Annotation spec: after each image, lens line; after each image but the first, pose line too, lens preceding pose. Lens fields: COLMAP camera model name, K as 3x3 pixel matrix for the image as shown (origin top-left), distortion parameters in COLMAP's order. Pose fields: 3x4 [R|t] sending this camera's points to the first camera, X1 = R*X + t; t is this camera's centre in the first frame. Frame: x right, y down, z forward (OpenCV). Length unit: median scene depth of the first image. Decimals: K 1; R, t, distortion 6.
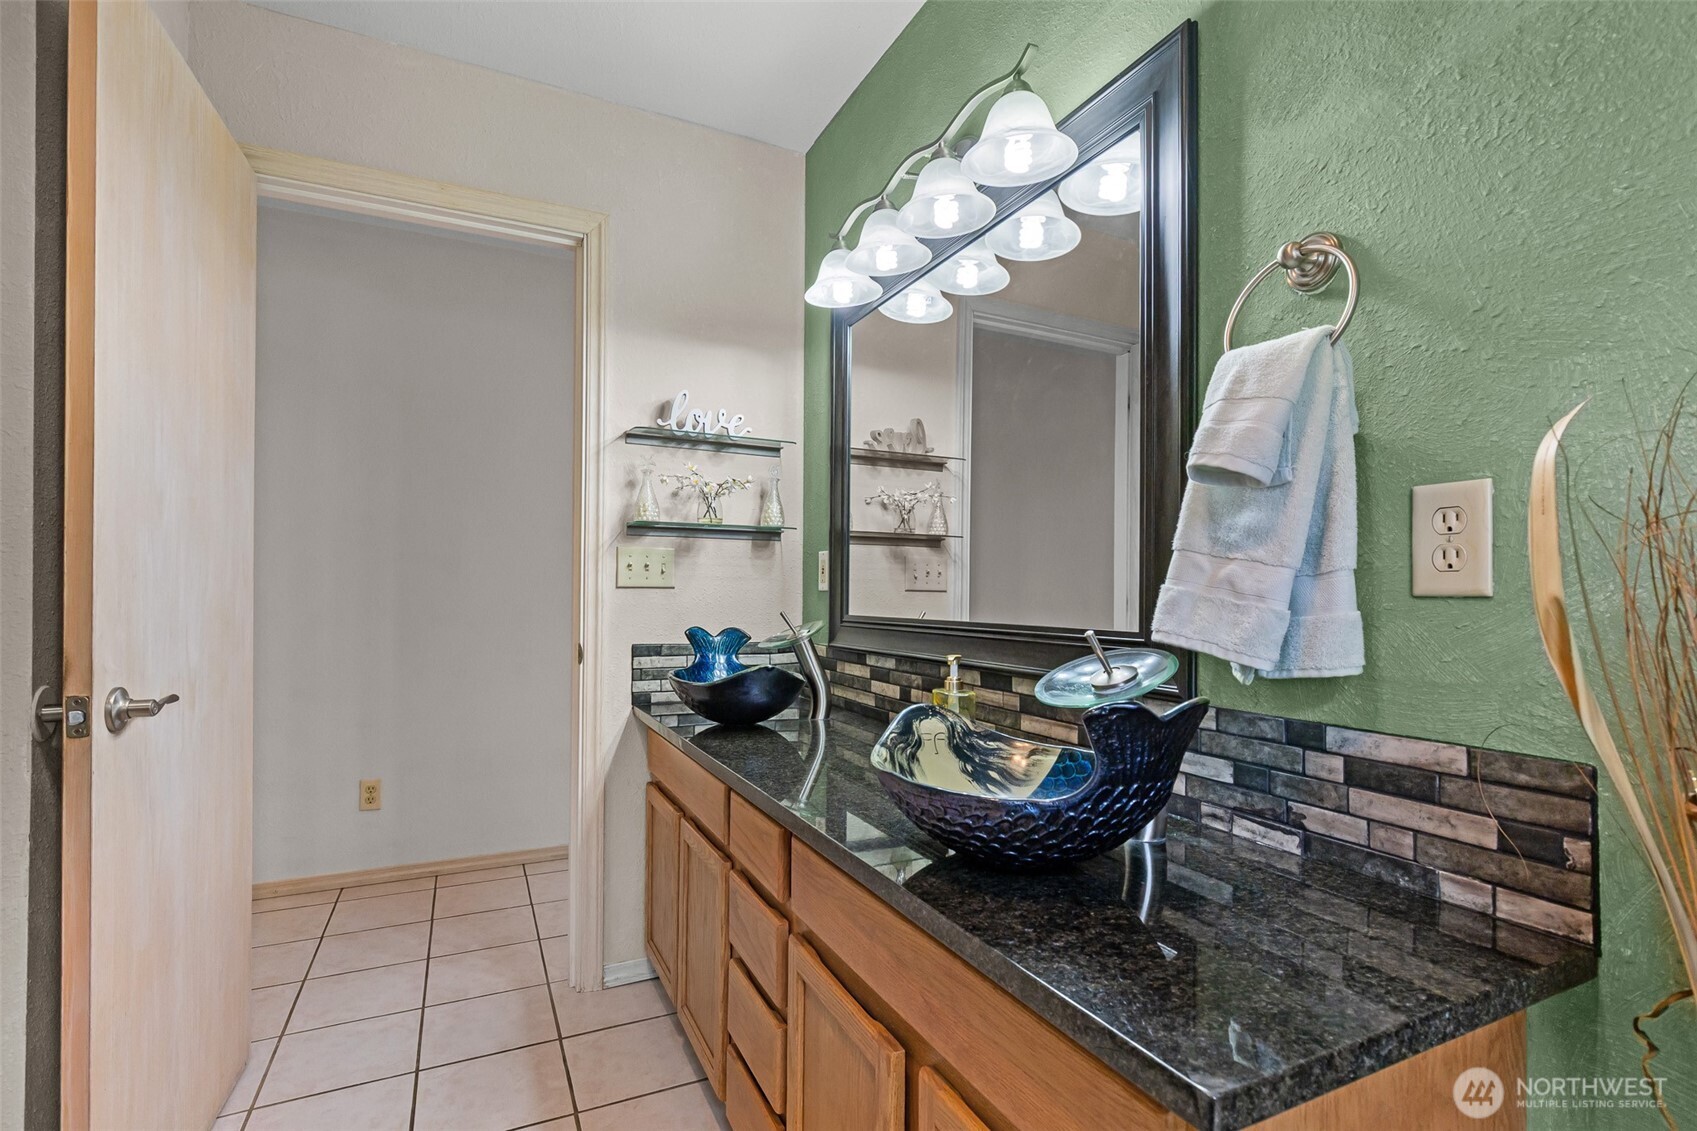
lens RADIAL K [[793.1, 0, 850.0], [0, 793.1, 590.0], [0, 0, 1]] dist [-0.000575, 0.000382]
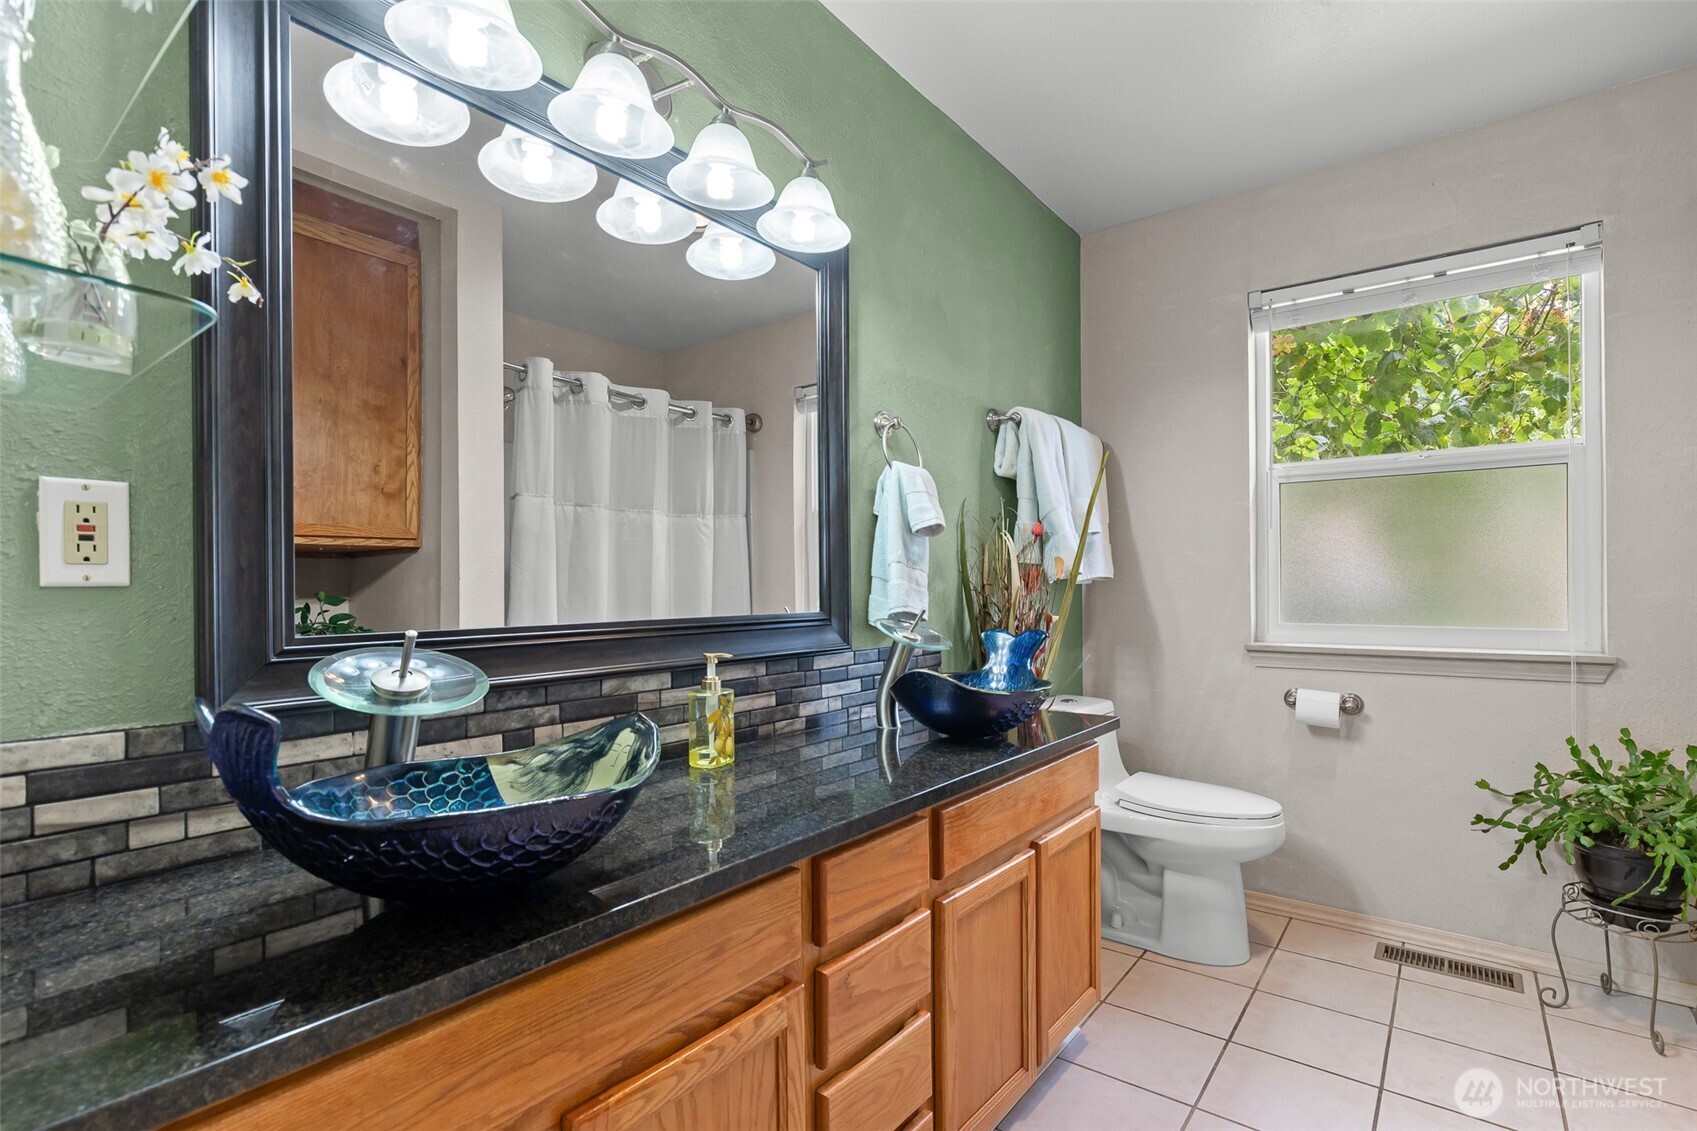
lens RADIAL K [[793.1, 0, 850.0], [0, 793.1, 590.0], [0, 0, 1]] dist [-0.000575, 0.000382]
pose [[-0.447671, -0.009408, 0.894149, -0.808024], [-0.002318, 0.999954, 0.009360, -0.002394], [-0.894195, 0.002118, -0.447672, 1.313508]]
